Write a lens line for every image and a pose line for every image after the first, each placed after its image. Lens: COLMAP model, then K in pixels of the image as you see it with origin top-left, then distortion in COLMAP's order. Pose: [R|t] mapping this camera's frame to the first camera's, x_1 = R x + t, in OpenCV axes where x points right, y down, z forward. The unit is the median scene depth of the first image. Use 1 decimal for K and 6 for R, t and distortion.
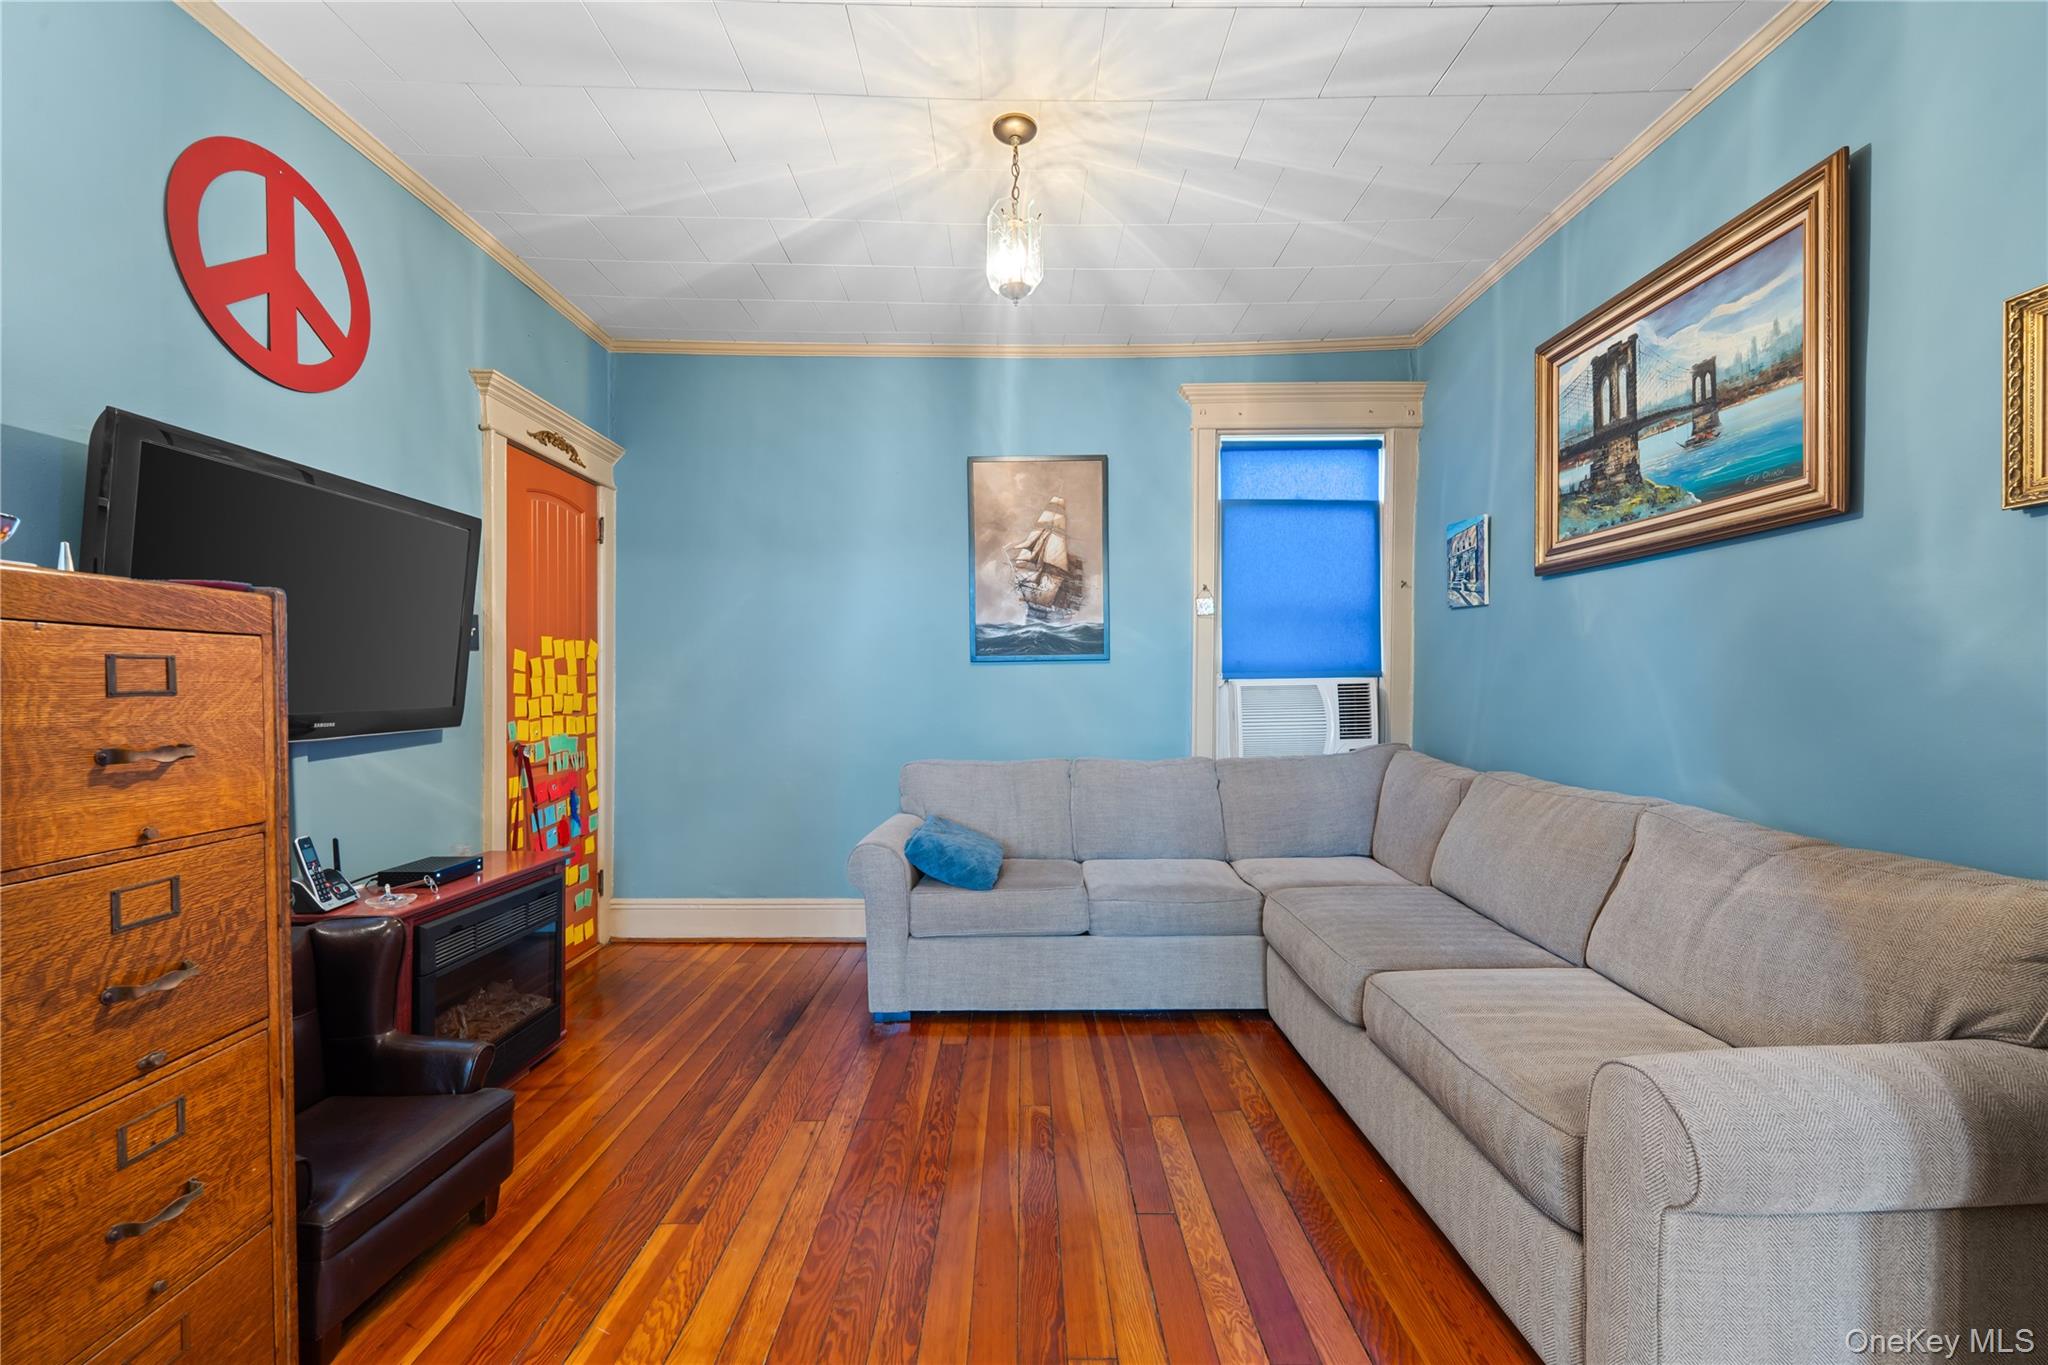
lens RADIAL K [[826.3, 0, 1036.9], [0, 826.3, 681.2], [0, 0, 1]] dist [0.001661, -0.000718]
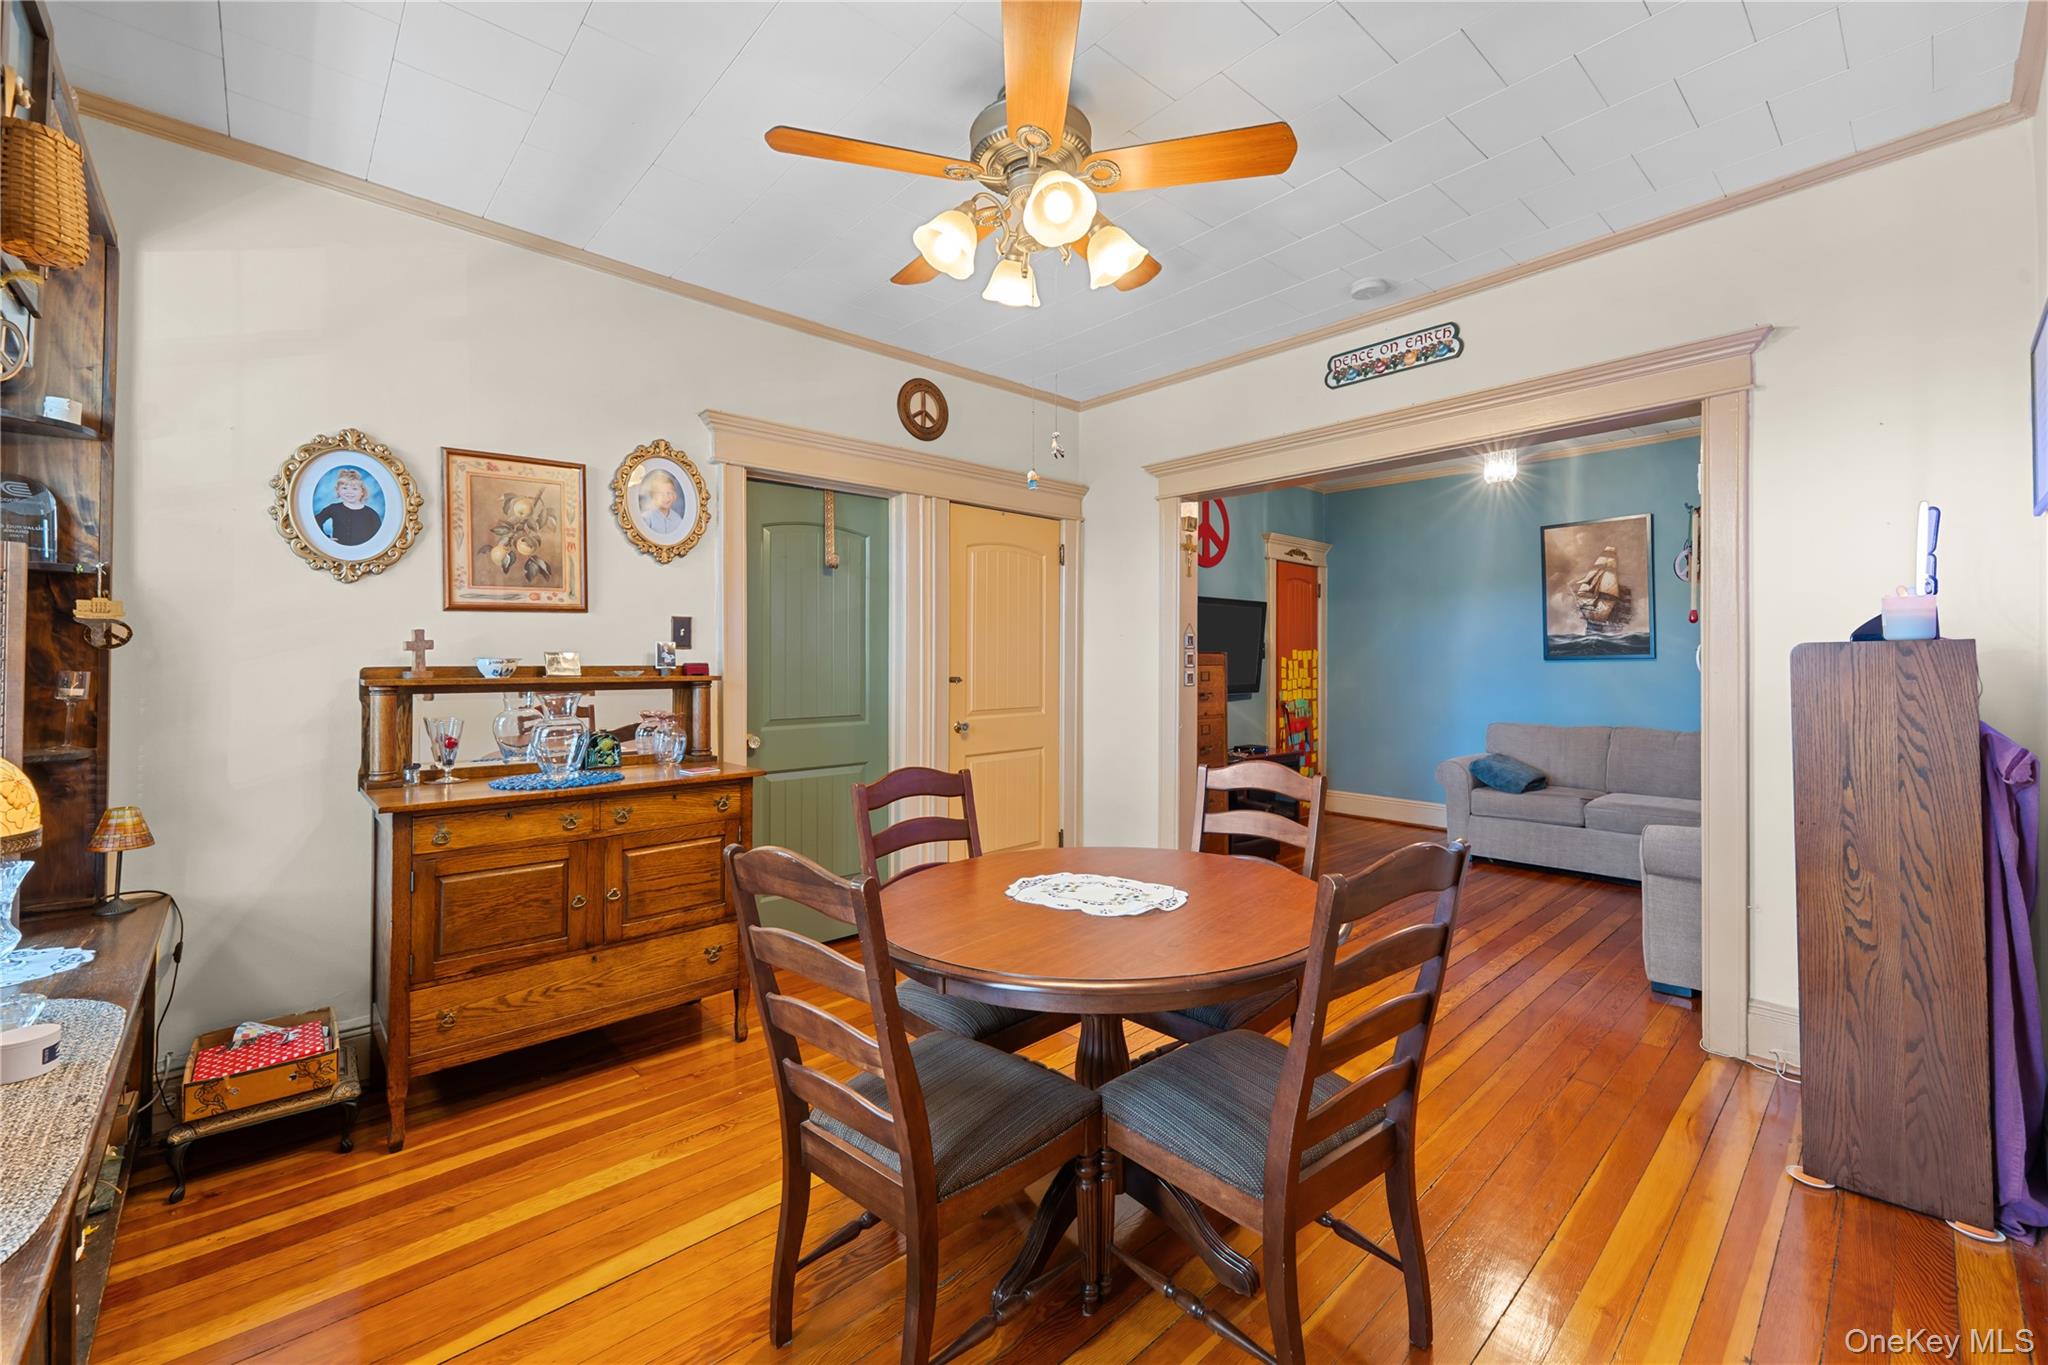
lens RADIAL K [[826.3, 0, 1035.5], [0, 826.3, 662.3], [0, 0, 1]] dist [0.001661, -0.000718]
pose [[0.662270, 0.000199, -0.749265, 0.480234], [0.002877, 0.999992, 0.002809, -0.028861], [0.749260, -0.004016, 0.662264, -0.773340]]
